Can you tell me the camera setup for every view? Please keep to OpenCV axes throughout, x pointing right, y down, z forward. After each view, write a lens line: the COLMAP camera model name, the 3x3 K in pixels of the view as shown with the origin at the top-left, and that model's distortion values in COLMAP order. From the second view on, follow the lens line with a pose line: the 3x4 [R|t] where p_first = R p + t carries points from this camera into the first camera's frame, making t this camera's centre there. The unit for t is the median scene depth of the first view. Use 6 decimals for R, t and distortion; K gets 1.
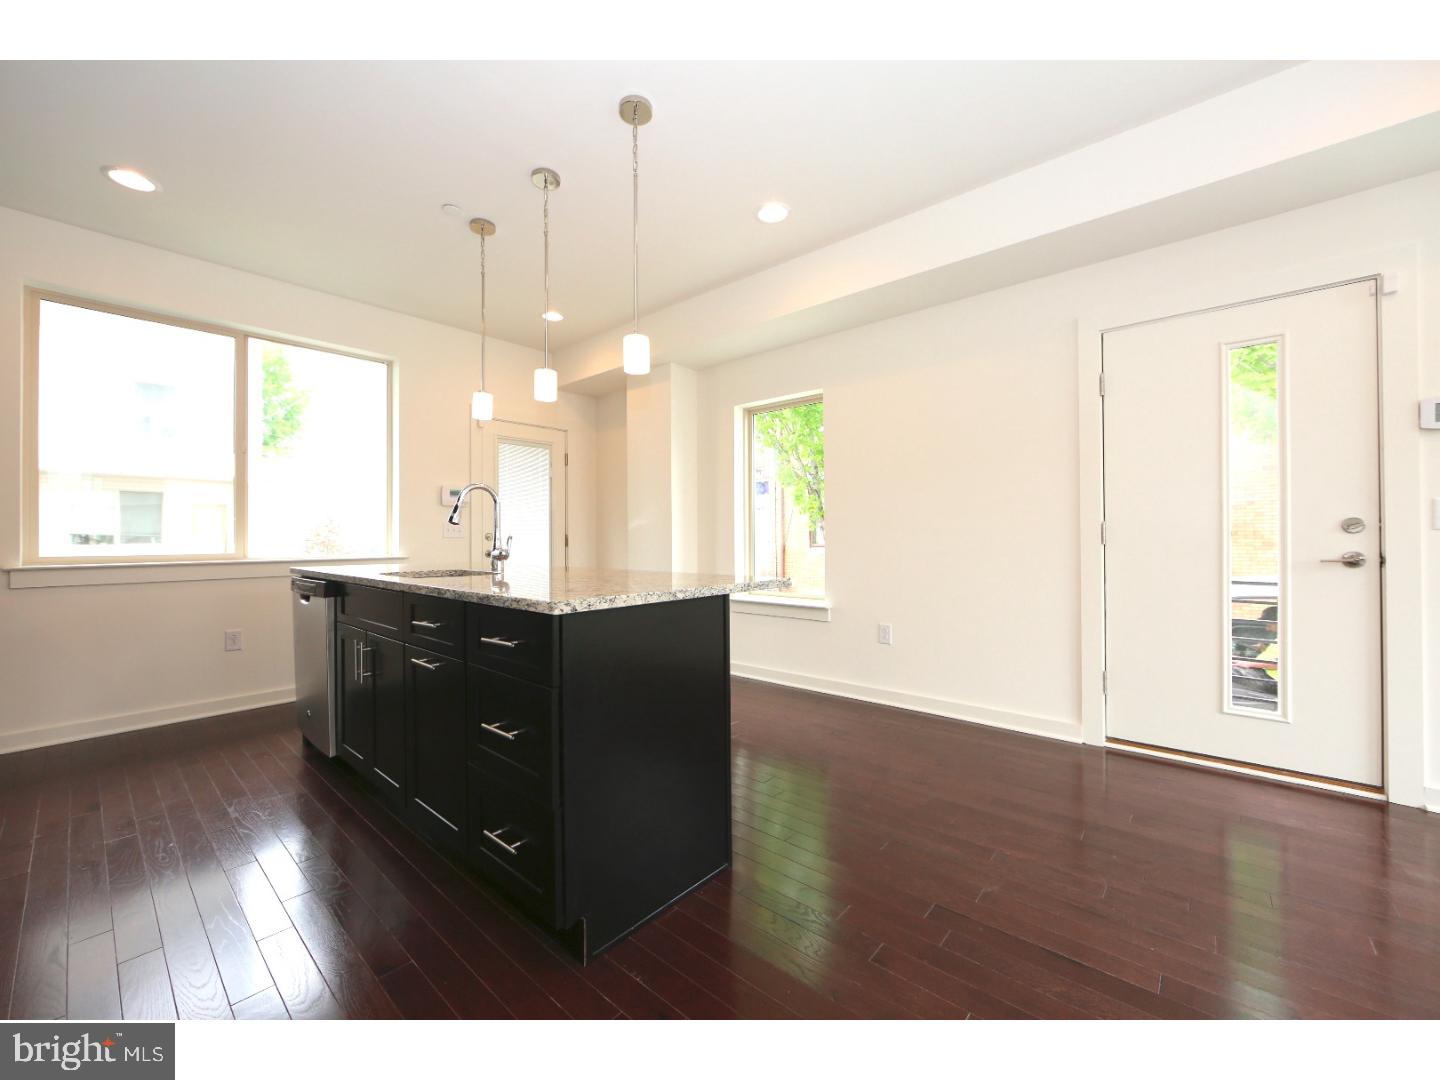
lens RADIAL K [[571.9, 0, 716.1], [0, 571.9, 536.2], [0, 0, 1]] dist [-0.001027, 0.000068]
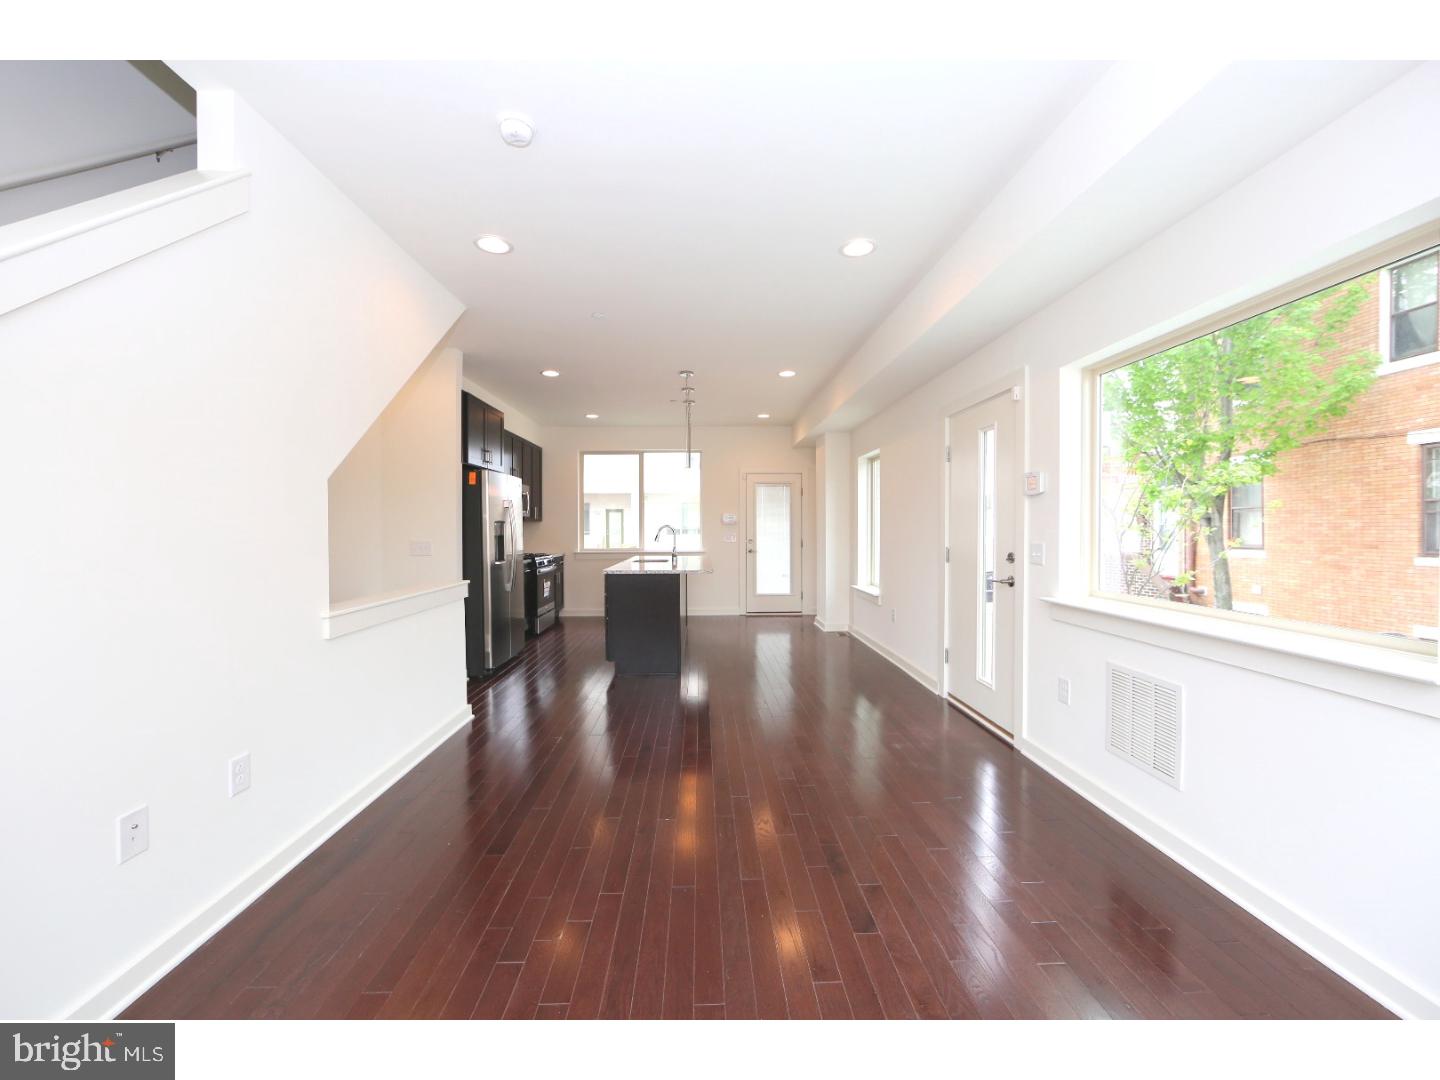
lens RADIAL K [[571.9, 0, 716.1], [0, 571.9, 536.2], [0, 0, 1]] dist [-0.001027, 0.000068]
pose [[0.683199, 0.015683, -0.730064, 1.254249], [0.000235, 0.999765, 0.021697, -0.080971], [0.730232, -0.014995, 0.683035, -0.417426]]
